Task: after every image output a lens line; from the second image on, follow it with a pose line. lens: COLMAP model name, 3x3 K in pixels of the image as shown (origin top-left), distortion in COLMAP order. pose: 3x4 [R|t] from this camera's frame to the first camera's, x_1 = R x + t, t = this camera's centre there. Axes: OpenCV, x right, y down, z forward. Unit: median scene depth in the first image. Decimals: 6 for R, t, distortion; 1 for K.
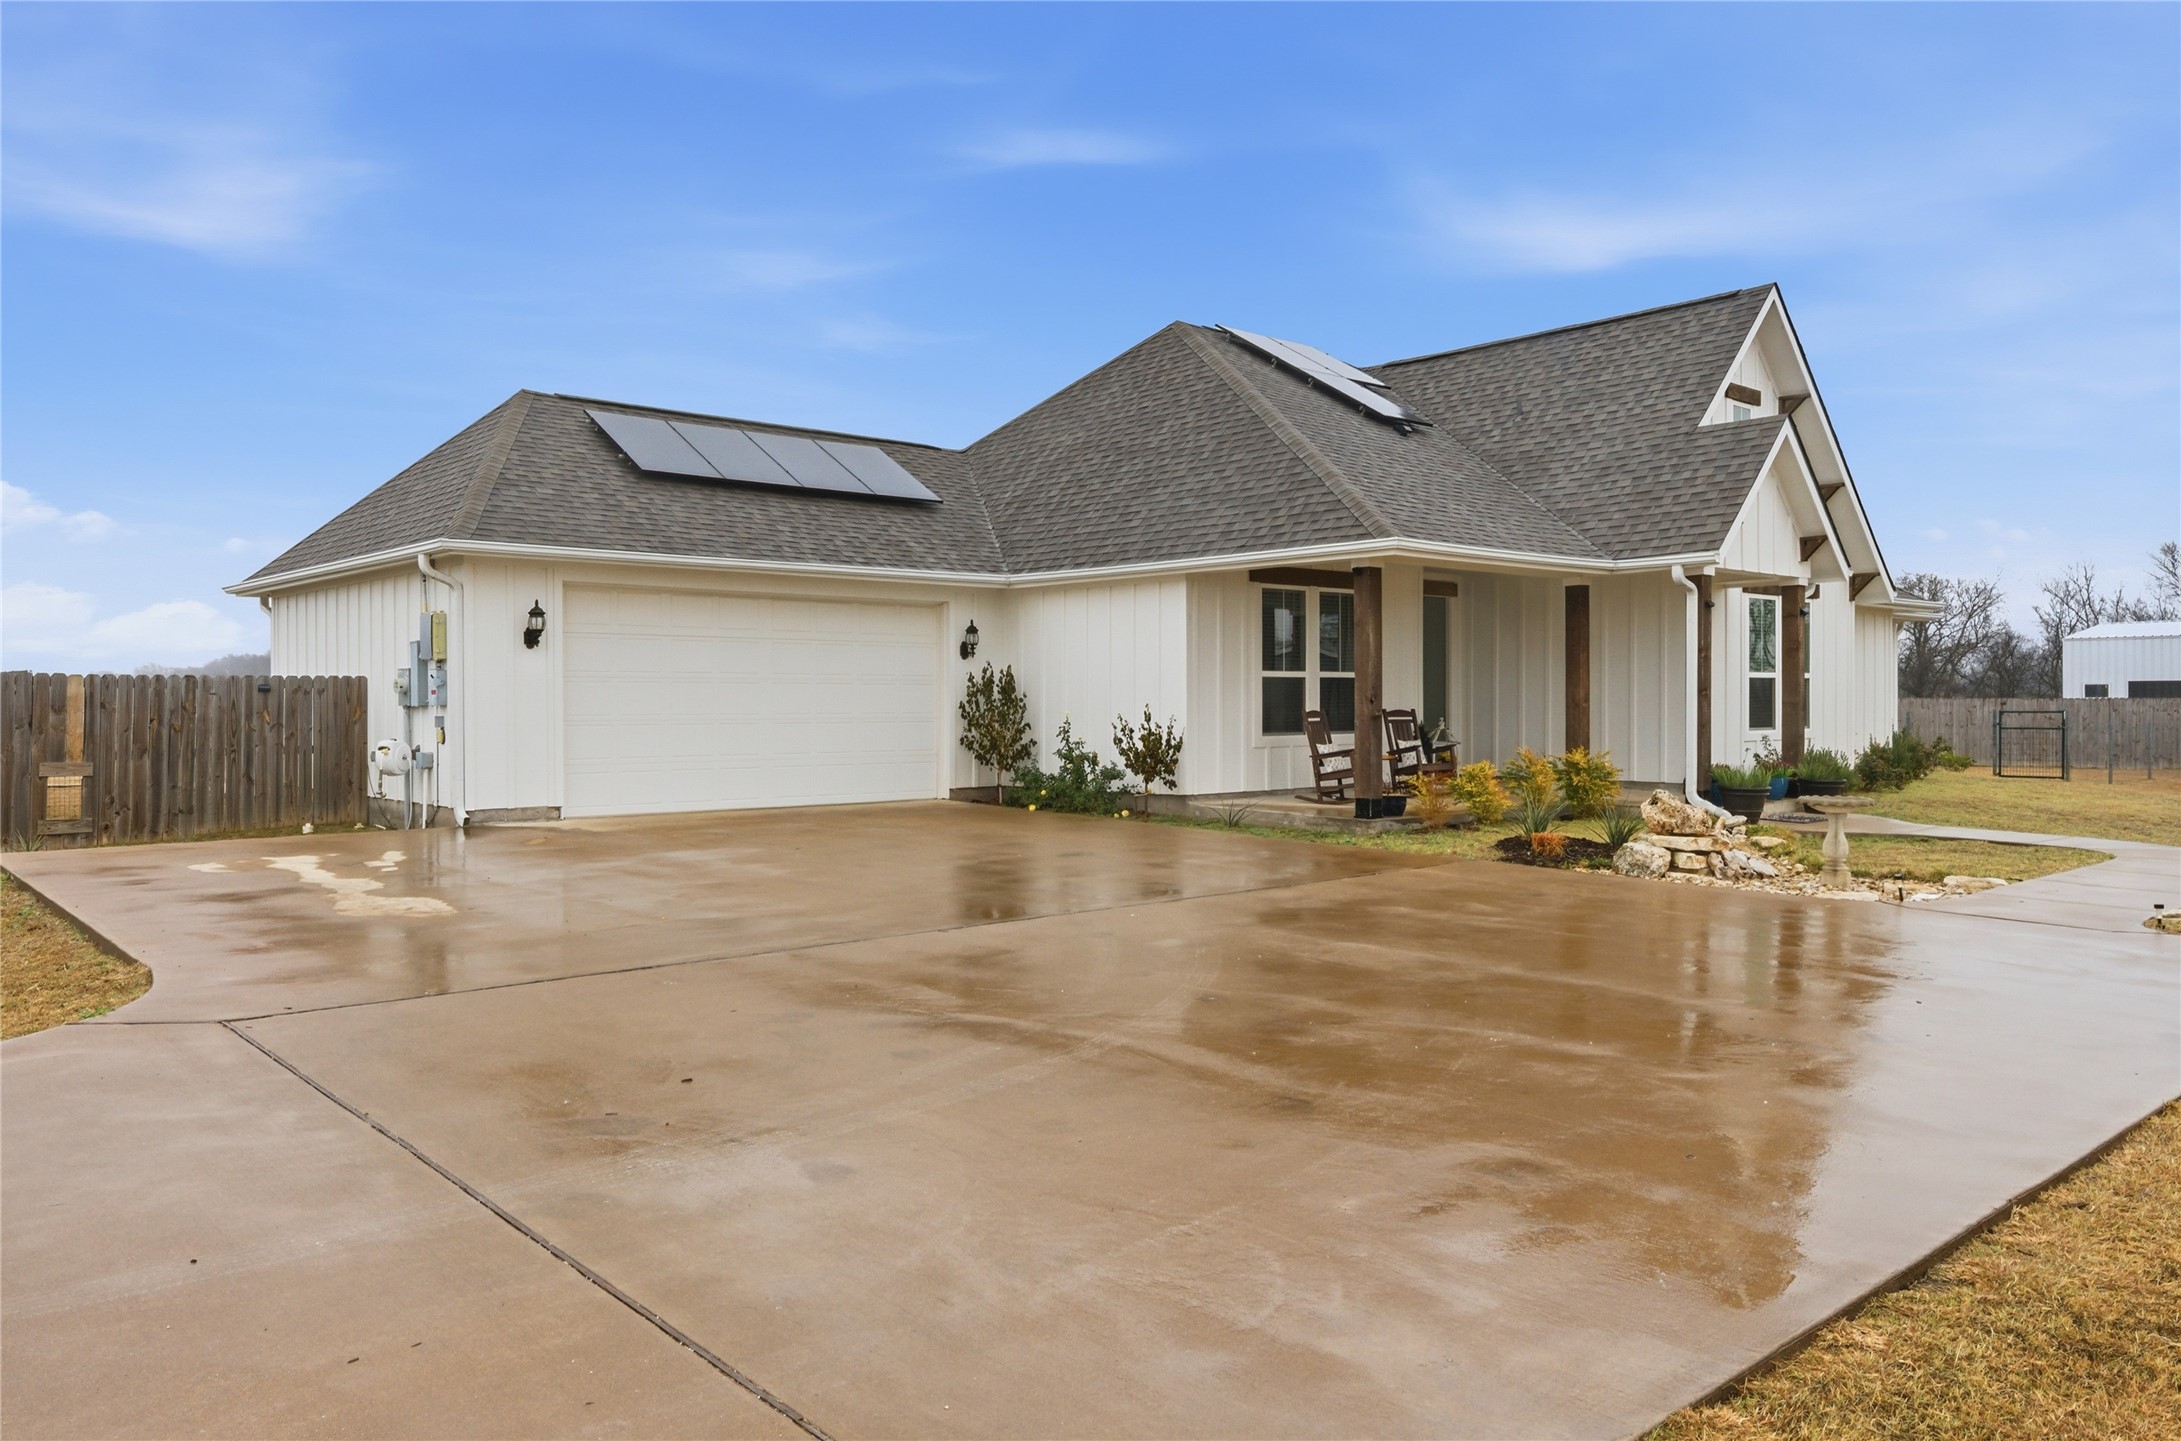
lens RADIAL K [[1529.5, 0, 1096.4], [0, 1529.5, 706.2], [0, 0, 1]] dist [-0.001545, -0.000081]
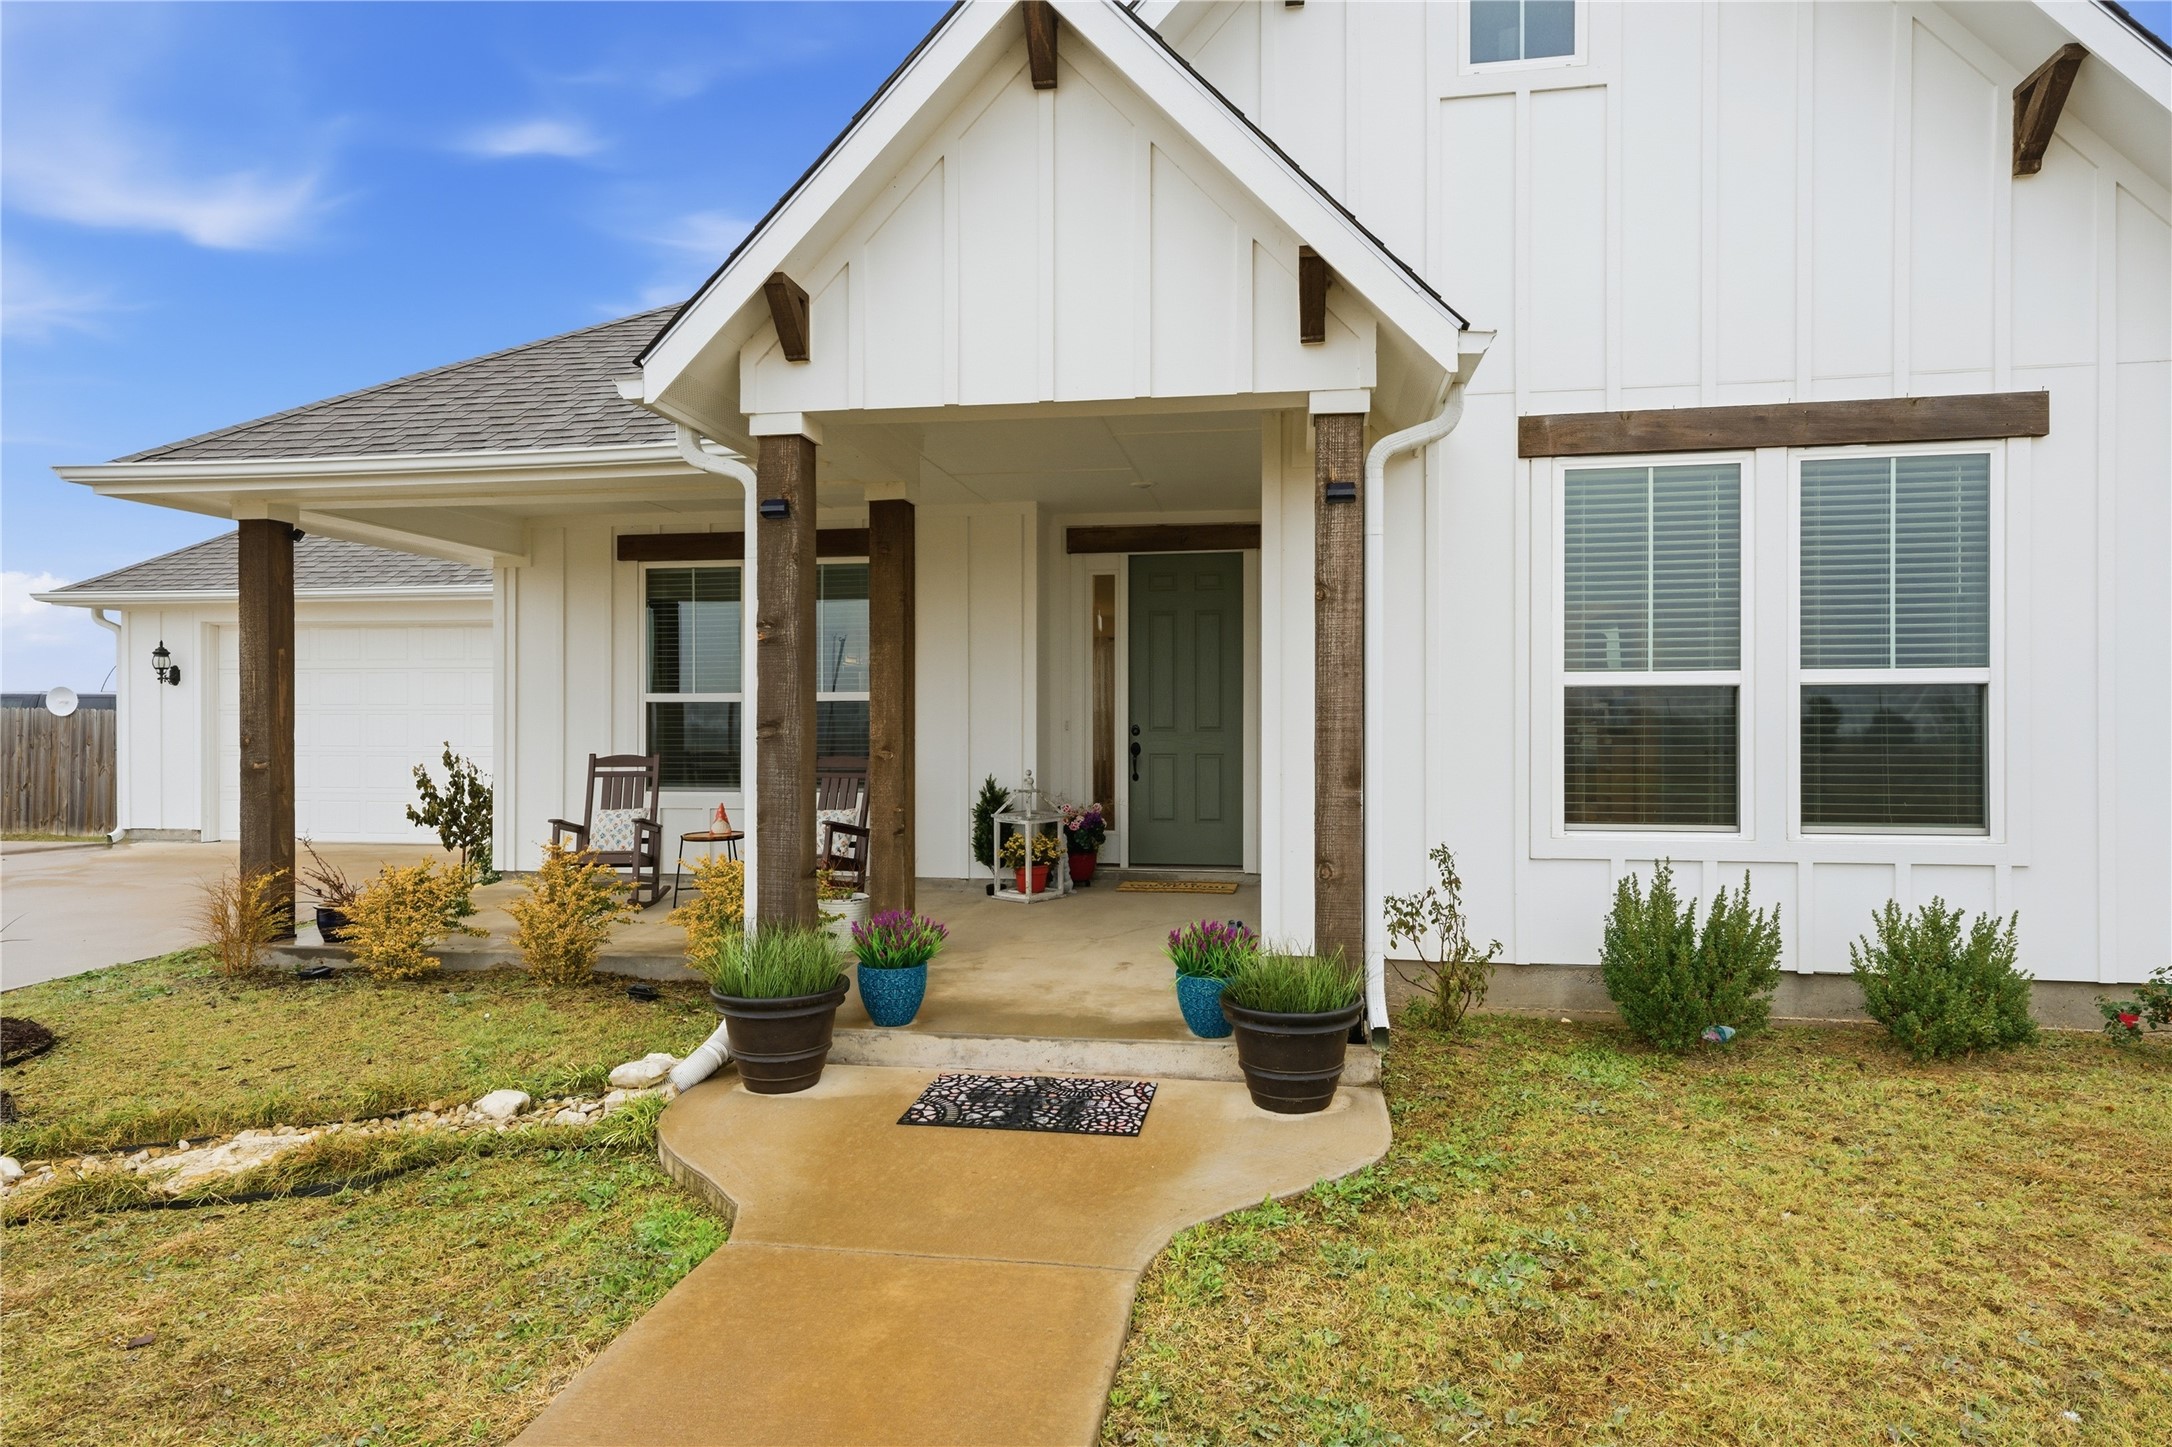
lens RADIAL K [[1281.3, 0, 1082.1], [0, 1281.3, 714.8], [0, 0, 1]] dist [0.021455, 0.000598]
pose [[0.618992, -0.000407, -0.785397, 0.664427], [0.001198, 0.999999, 0.000426, -0.013901], [0.785397, -0.001205, 0.618992, 0.803687]]
